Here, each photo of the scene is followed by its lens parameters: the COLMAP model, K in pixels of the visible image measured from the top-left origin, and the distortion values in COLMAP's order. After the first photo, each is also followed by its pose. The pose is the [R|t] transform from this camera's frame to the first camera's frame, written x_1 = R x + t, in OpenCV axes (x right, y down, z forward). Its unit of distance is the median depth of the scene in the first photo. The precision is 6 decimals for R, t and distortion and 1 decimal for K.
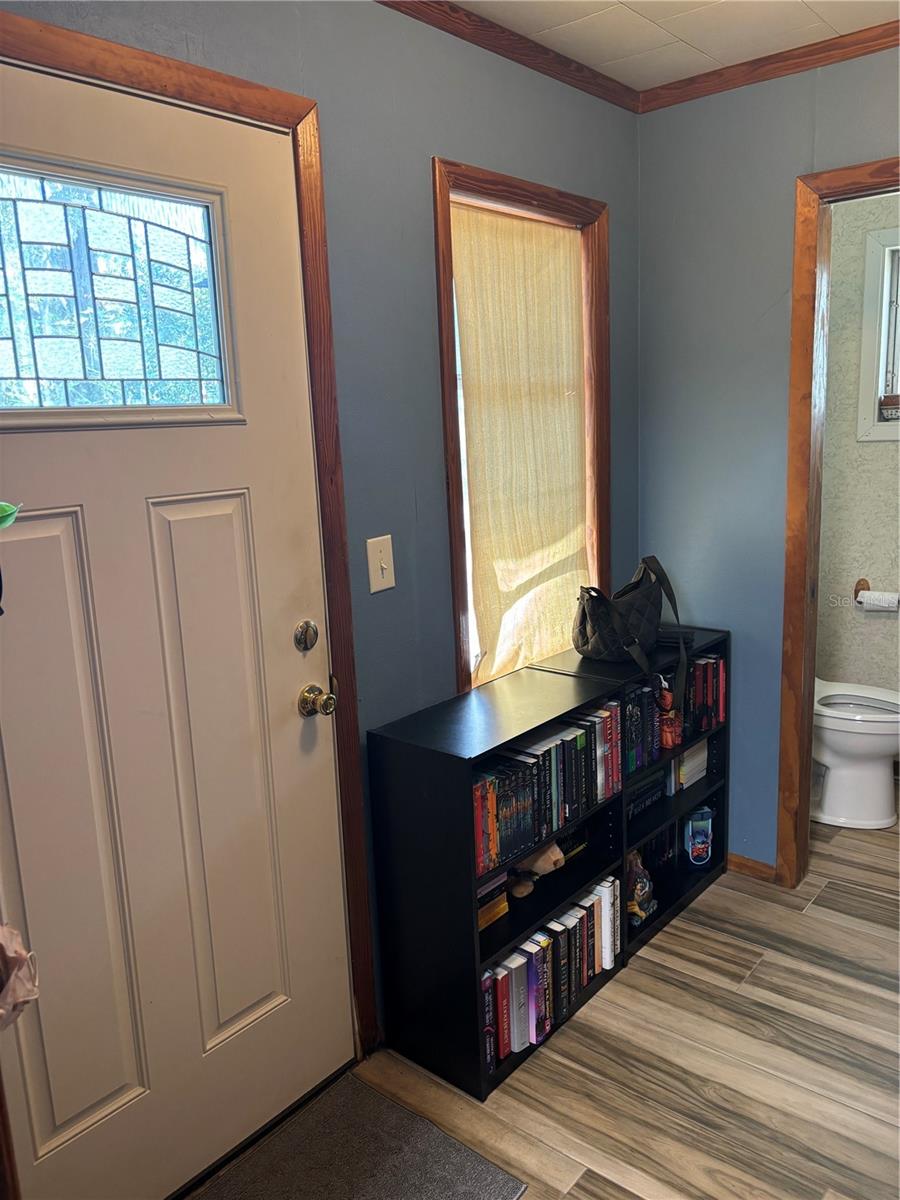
lens RADIAL K [[909.0, 0, 454.6], [0, 909.0, 597.1], [0, 0, 1]] dist [0.043278, -0.045882]
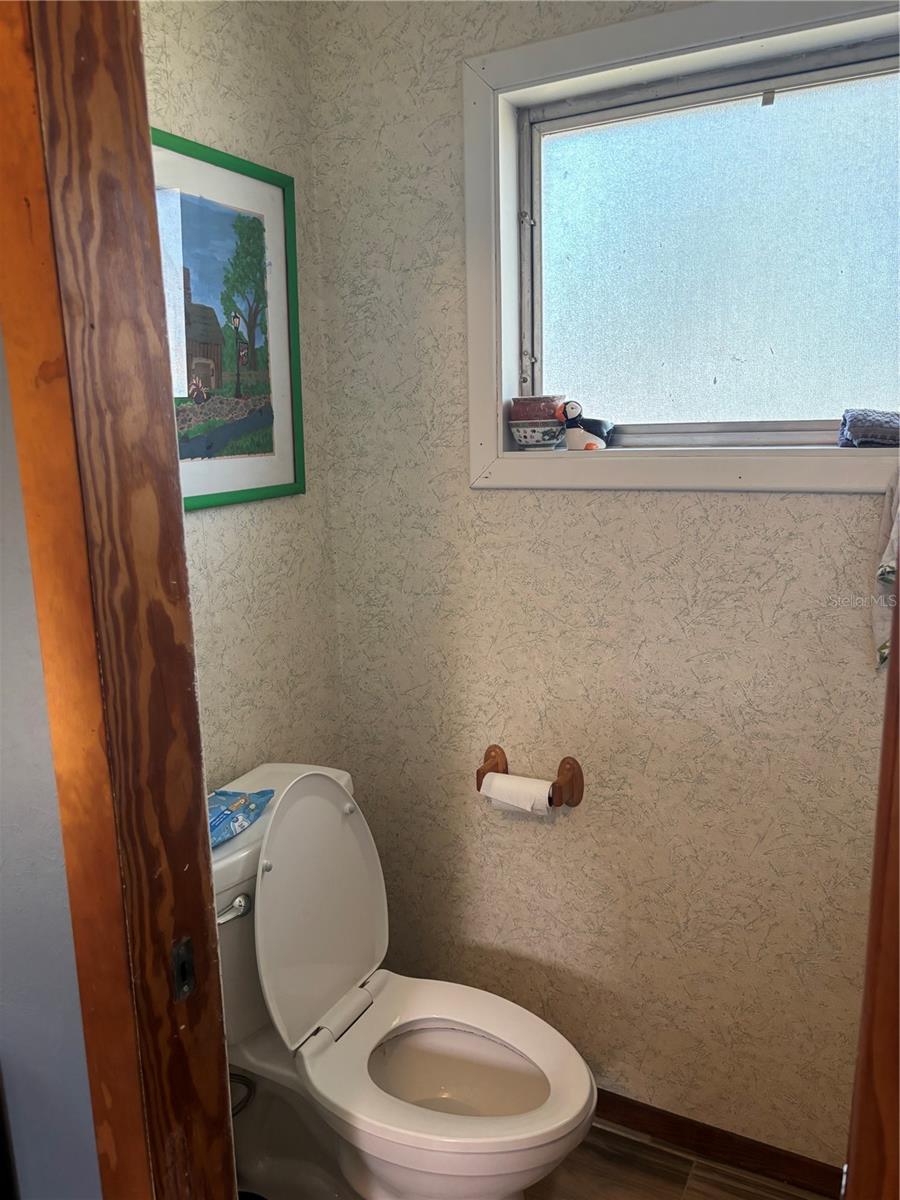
lens RADIAL K [[909.0, 0, 447.5], [0, 909.0, 601.3], [0, 0, 1]] dist [0.043278, -0.045882]
pose [[0.980028, -0.015215, 0.198275, 0.326385], [0.016533, 0.999851, -0.004994, -0.104494], [-0.198170, 0.008172, 0.980134, 0.506230]]
